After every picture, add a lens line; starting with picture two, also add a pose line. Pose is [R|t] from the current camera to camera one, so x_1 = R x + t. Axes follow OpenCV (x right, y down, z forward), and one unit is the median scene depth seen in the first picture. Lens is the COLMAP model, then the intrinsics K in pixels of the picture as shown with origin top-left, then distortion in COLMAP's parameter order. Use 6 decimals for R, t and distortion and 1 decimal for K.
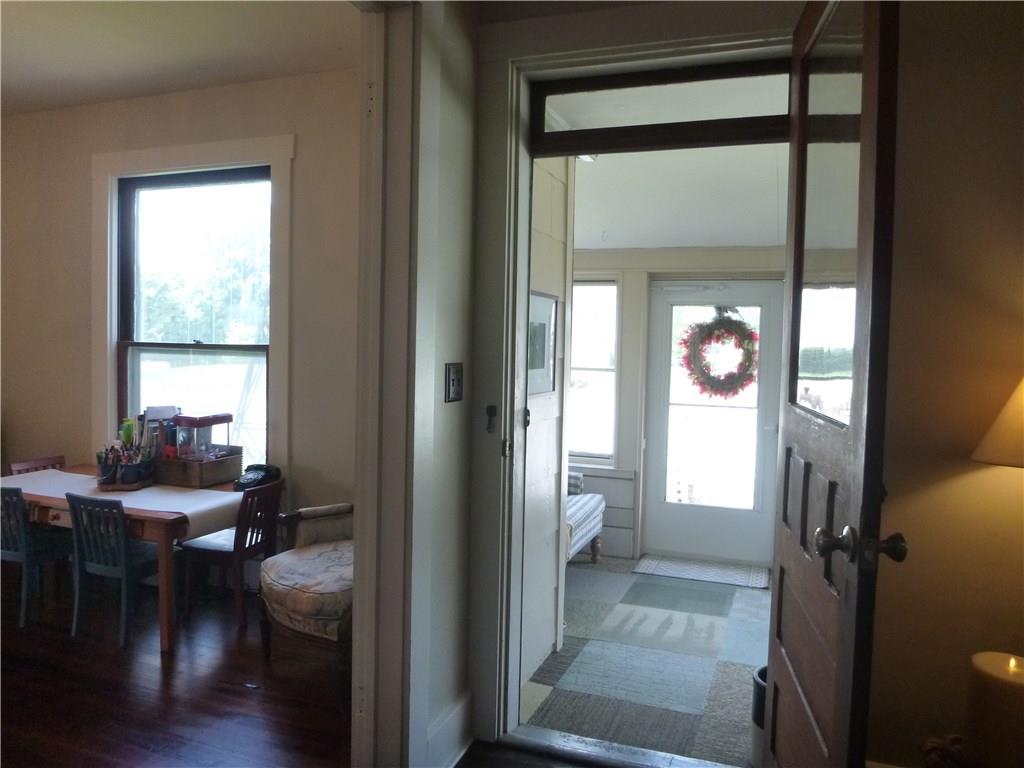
lens RADIAL K [[753.3, 0, 512.0], [0, 753.3, 384.0], [0, 0, 1]] dist [-0.043029, 0.005381]
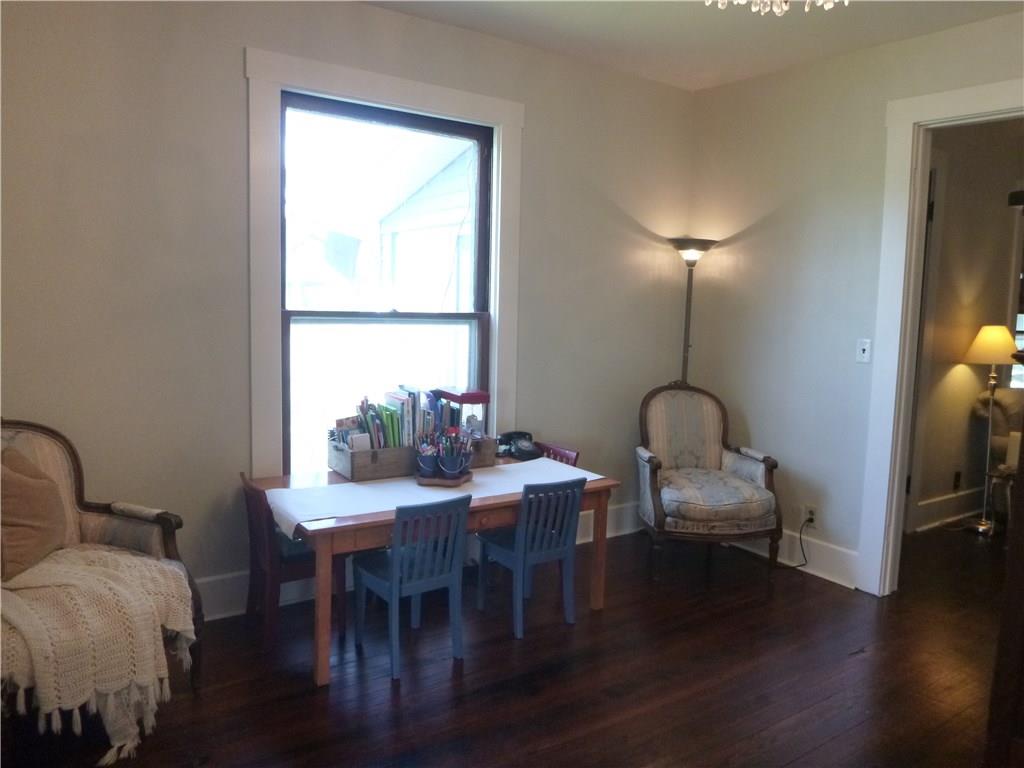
lens RADIAL K [[753.3, 0, 512.0], [0, 753.3, 384.0], [0, 0, 1]] dist [-0.043029, 0.005381]
pose [[0.579585, -0.093772, 0.809498, -1.076905], [0.030926, 0.995173, 0.093138, -0.049301], [-0.814325, -0.028947, 0.579687, 0.390678]]
